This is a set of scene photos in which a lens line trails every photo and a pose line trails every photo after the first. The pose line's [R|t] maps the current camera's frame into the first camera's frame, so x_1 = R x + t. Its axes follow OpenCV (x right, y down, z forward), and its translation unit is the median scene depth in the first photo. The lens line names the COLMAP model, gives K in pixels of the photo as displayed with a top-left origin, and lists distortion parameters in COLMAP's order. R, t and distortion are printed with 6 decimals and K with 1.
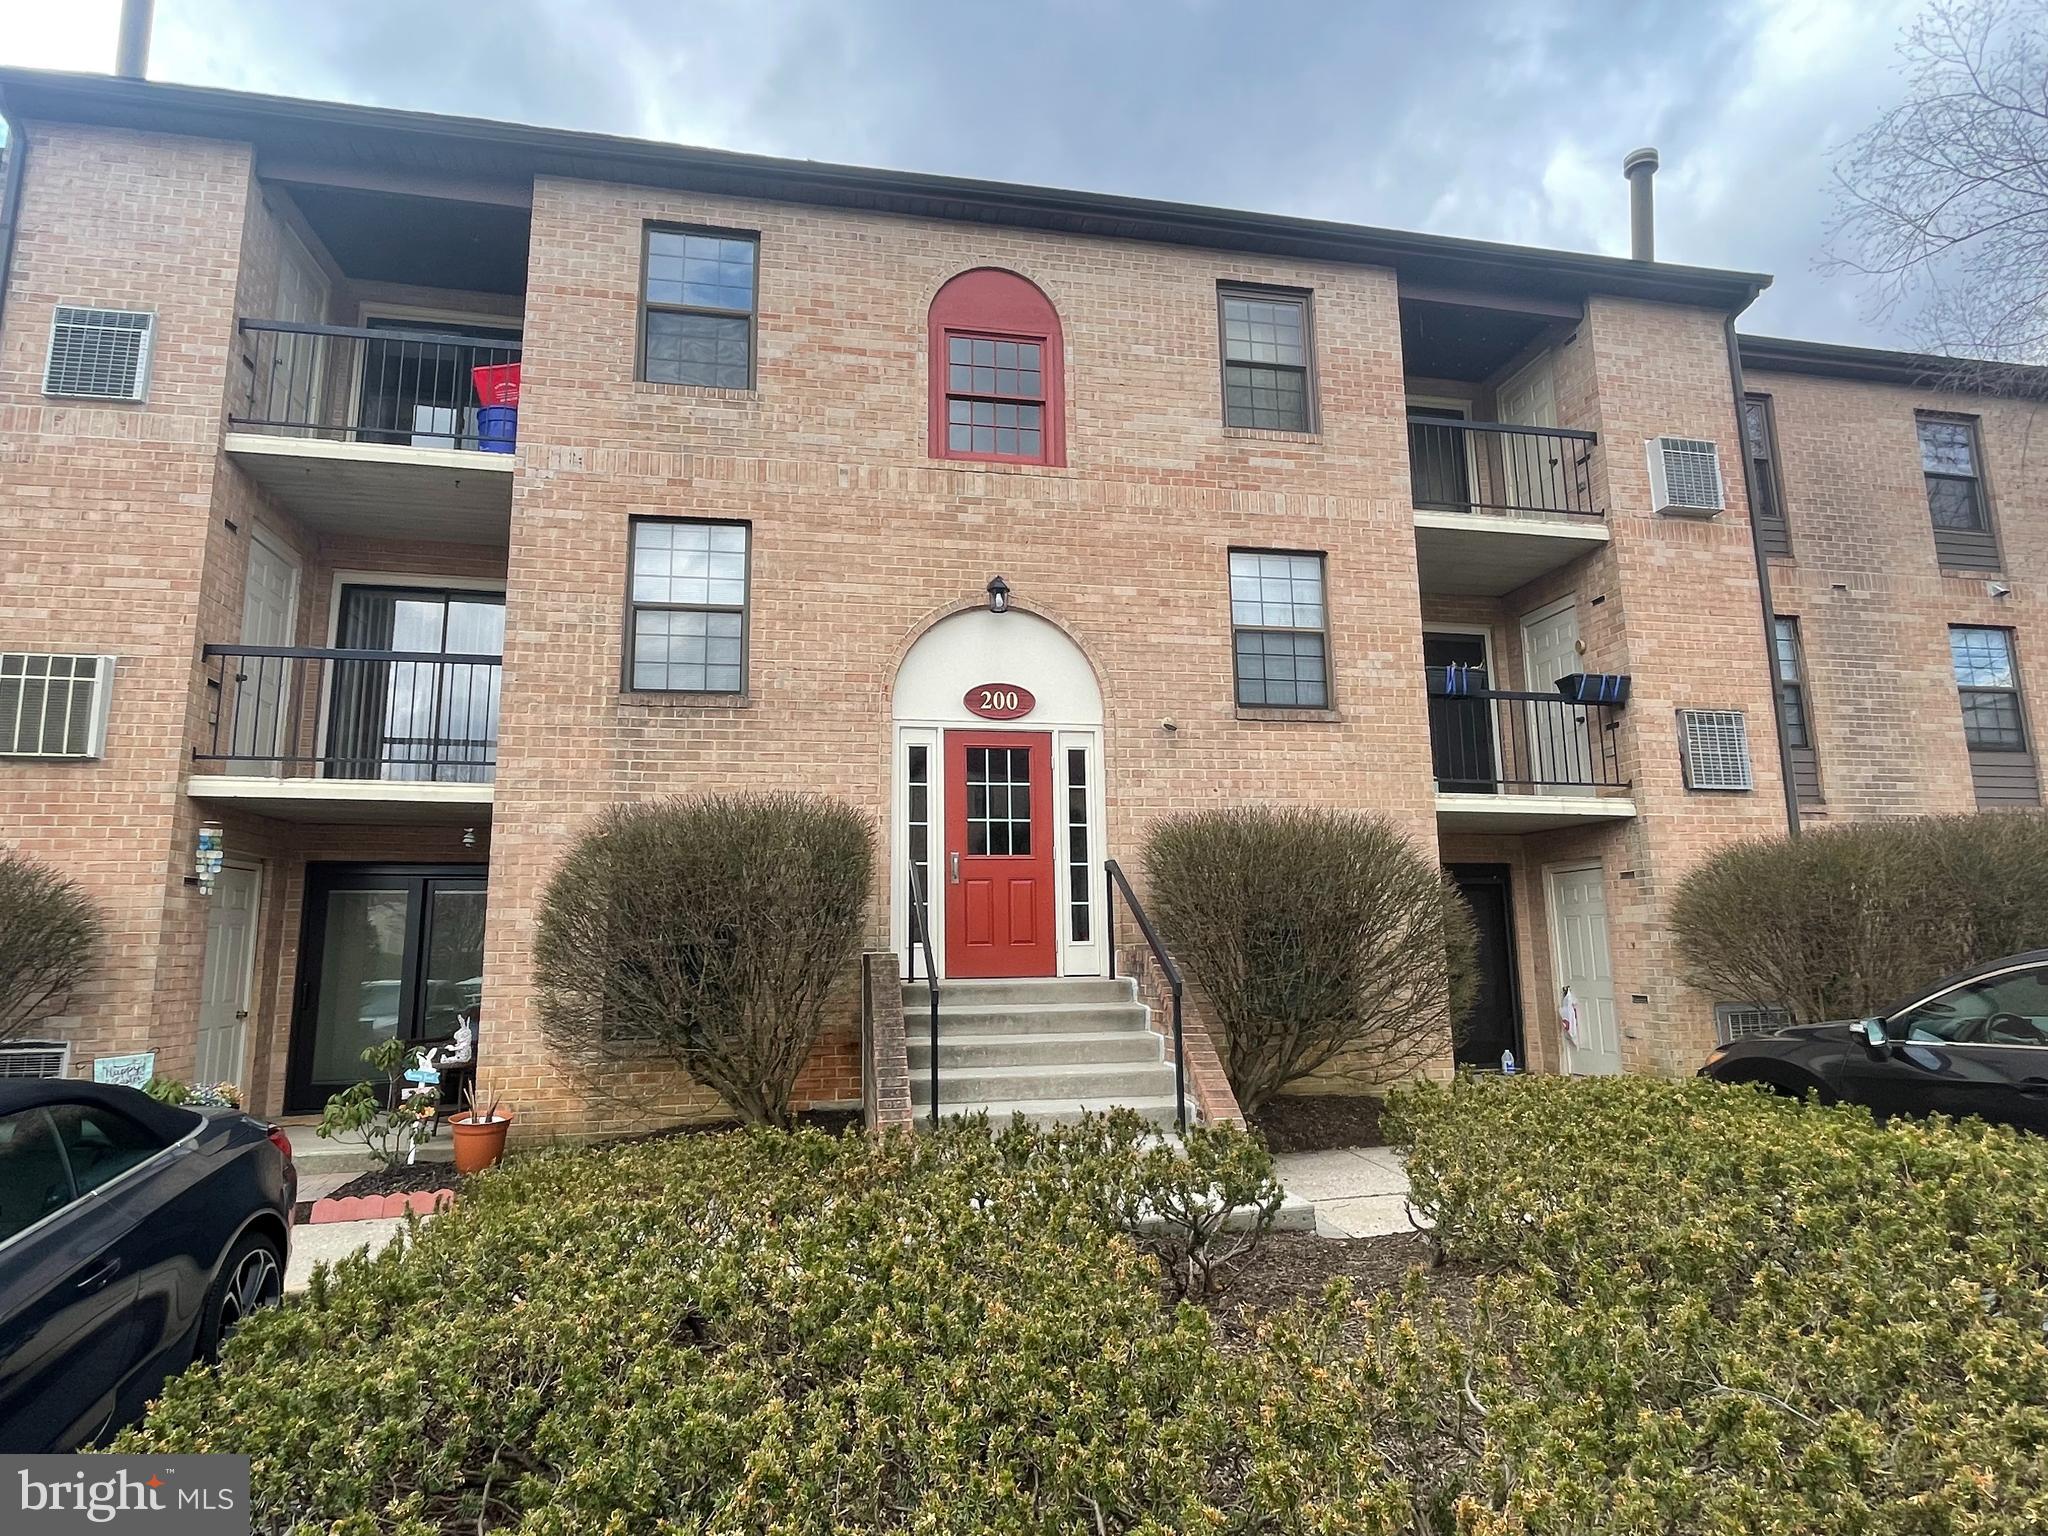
lens RADIAL K [[1080.4, 0, 1016.0], [0, 1080.4, 782.5], [0, 0, 1]] dist [-0.020078, 0.001292]
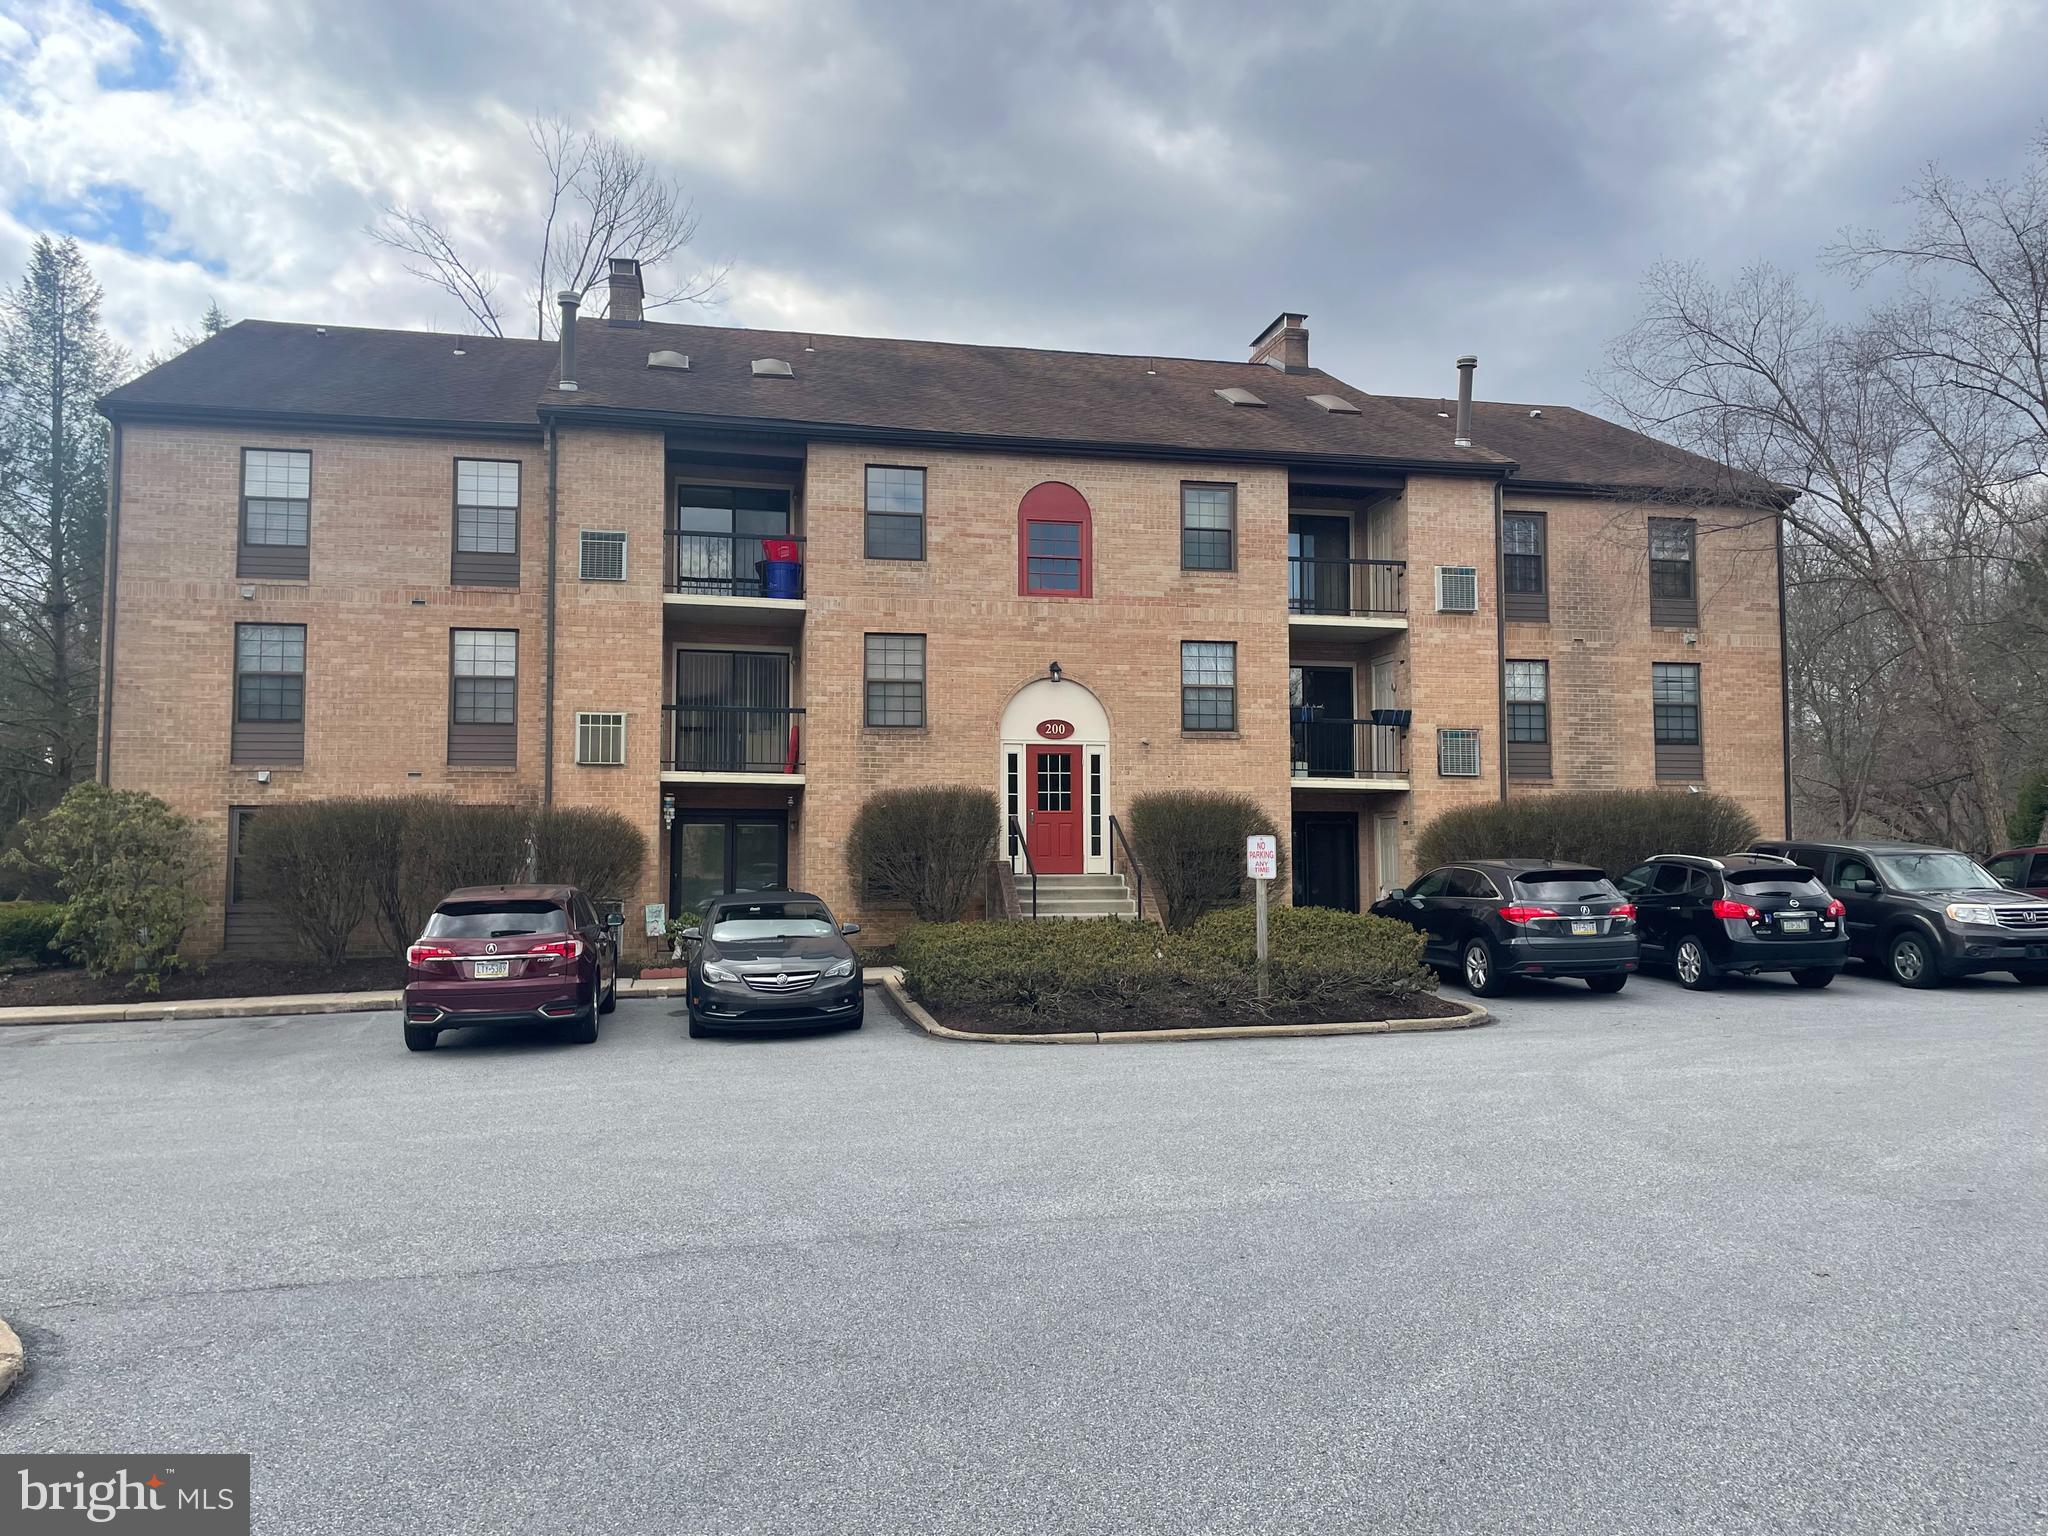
lens RADIAL K [[1555.8, 0, 1027.0], [0, 1555.8, 763.4], [0, 0, 1]] dist [0.004530, -0.002723]
pose [[0.999727, 0.012270, 0.019862, -0.114656], [-0.013972, 0.996030, 0.087918, -0.247320], [-0.018704, -0.088171, 0.995930, -1.666130]]
